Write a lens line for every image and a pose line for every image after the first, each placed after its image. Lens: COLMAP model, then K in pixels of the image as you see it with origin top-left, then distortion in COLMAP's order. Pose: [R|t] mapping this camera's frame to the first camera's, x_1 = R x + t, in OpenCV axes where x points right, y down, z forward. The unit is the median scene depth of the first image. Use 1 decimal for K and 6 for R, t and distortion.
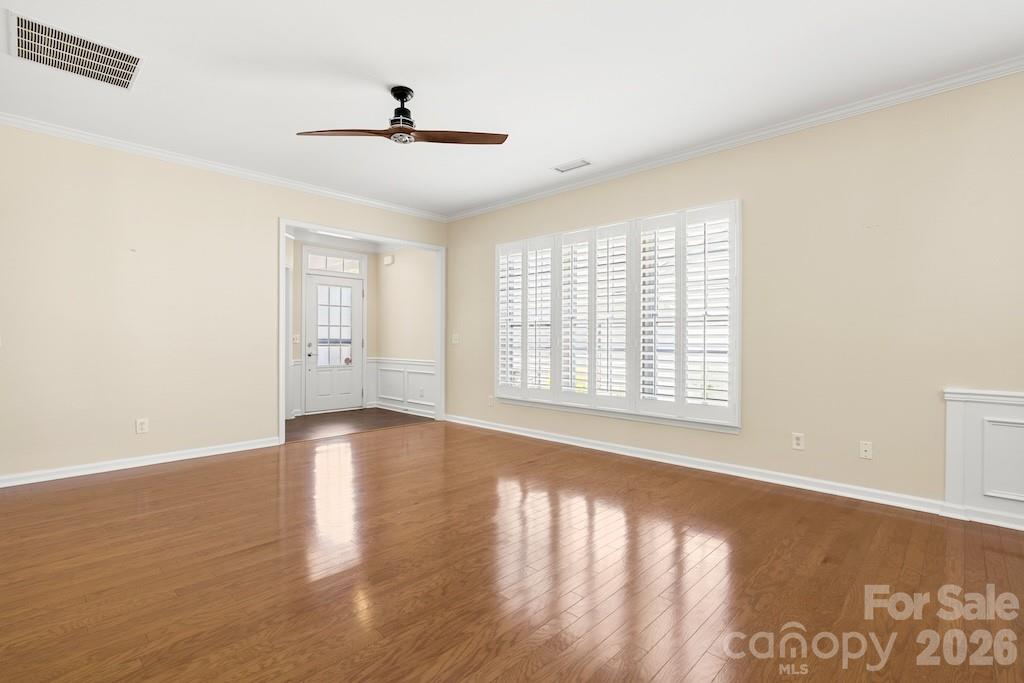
lens RADIAL K [[478.6, 0, 507.3], [0, 478.6, 339.3], [0, 0, 1]] dist [-0.005655, 0.000130]
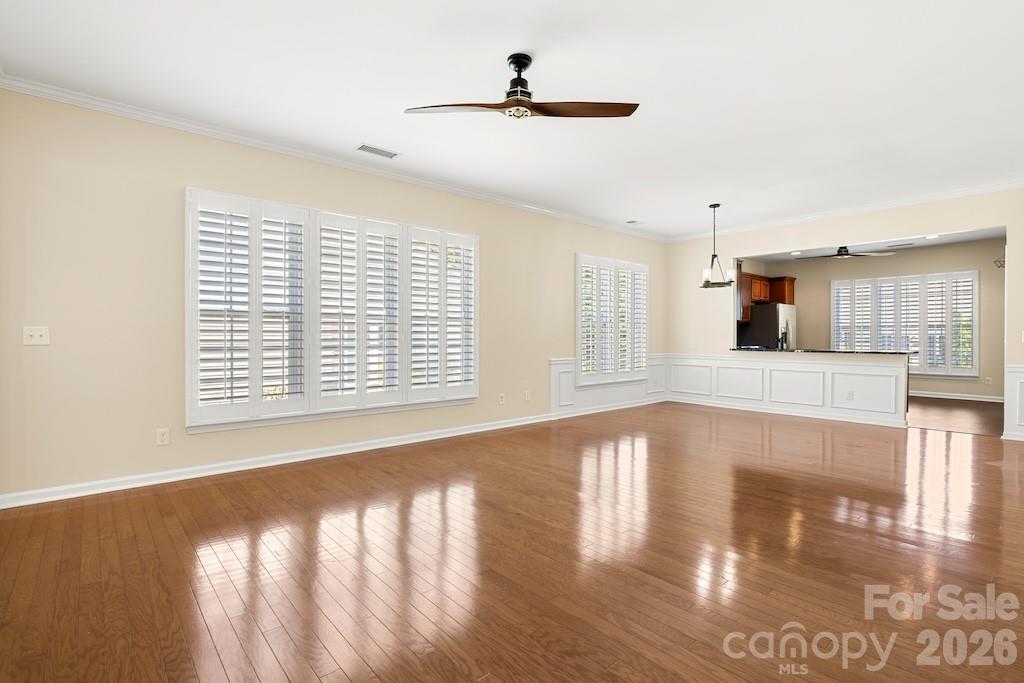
lens RADIAL K [[478.6, 0, 507.3], [0, 478.6, 339.3], [0, 0, 1]] dist [-0.005655, 0.000130]
pose [[0.095677, -0.012421, 0.995335, -1.116079], [-0.000757, 0.999921, 0.012551, -0.007844], [-0.995412, -0.001954, 0.095660, 0.935627]]
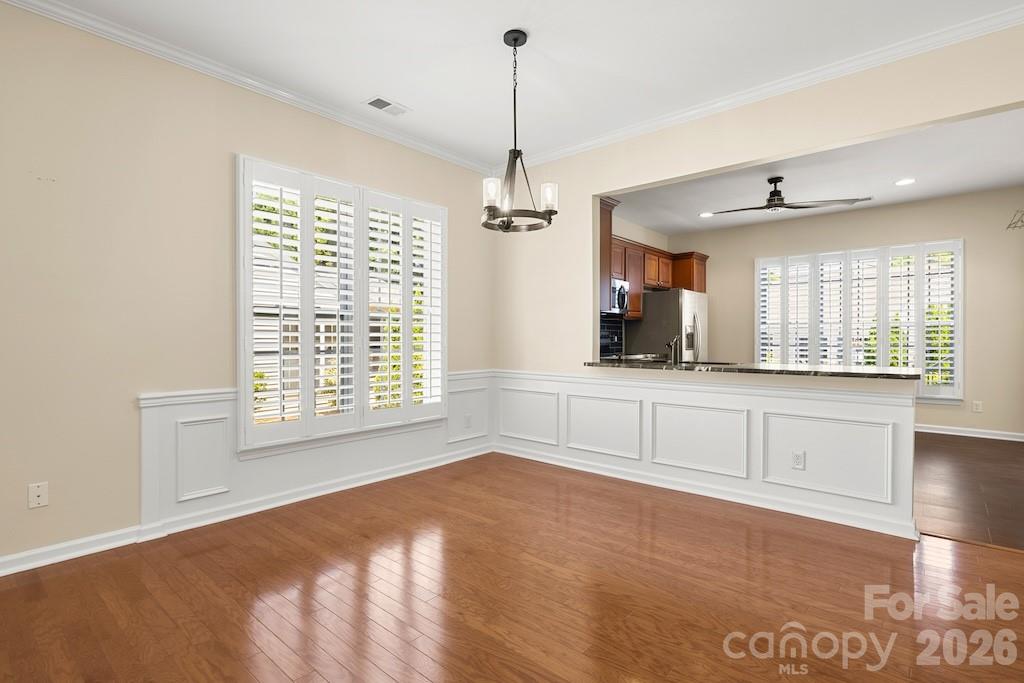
lens RADIAL K [[497.2, 0, 502.9], [0, 497.2, 340.5], [0, 0, 1]] dist [-0.002460, -0.000037]
pose [[-0.038043, -0.007321, 0.999249, -0.007443], [0.000621, 0.999973, 0.007350, -0.000956], [-0.999276, 0.000900, -0.038037, 0.354425]]
